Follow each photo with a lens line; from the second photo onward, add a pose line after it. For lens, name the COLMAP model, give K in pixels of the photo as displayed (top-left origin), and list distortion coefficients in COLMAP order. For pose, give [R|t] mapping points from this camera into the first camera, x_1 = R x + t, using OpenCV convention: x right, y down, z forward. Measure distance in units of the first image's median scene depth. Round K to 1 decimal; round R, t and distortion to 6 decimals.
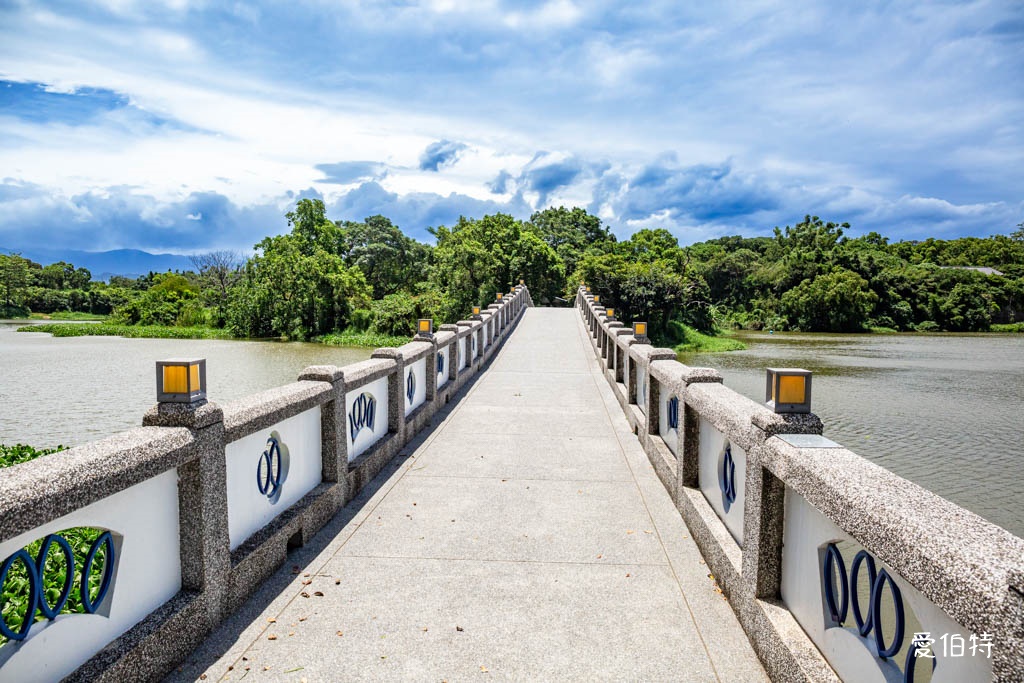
lens RADIAL K [[747.7, 0, 522.9], [0, 747.7, 331.5], [0, 0, 1]] dist [-0.030511, -0.003740]
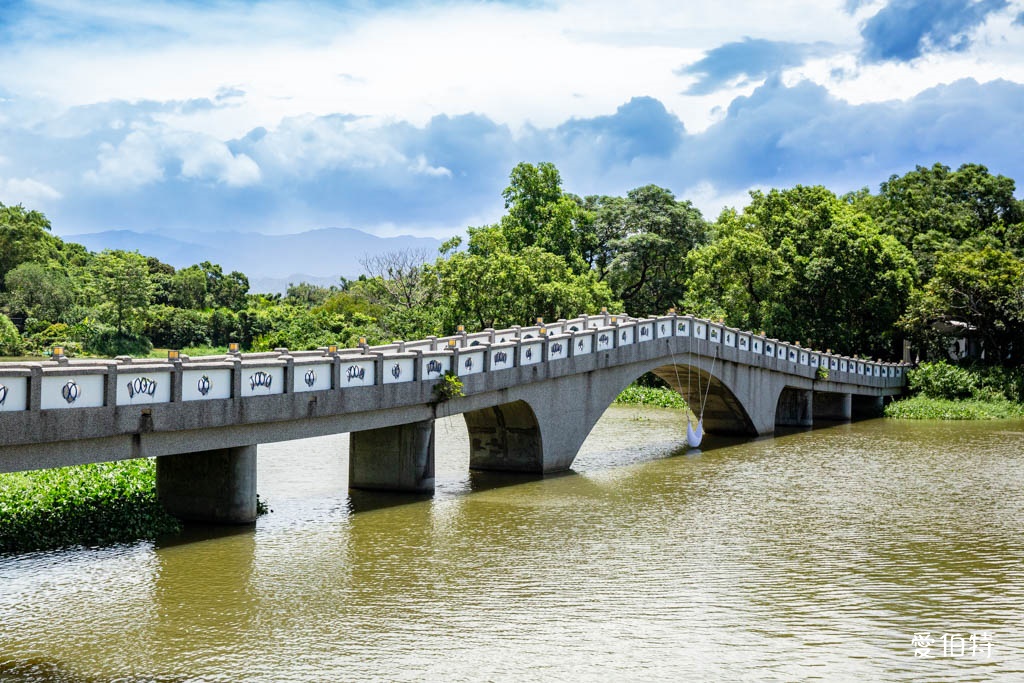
lens RADIAL K [[1620.5, 0, 522.0], [0, 1620.5, 342.1], [0, 0, 1]] dist [0.190963, 0.000000]
pose [[0.927701, 0.003174, -0.373311, 0.143560], [-0.014973, 0.999476, -0.028710, 0.005685], [0.373024, 0.032224, 0.927262, -0.172626]]
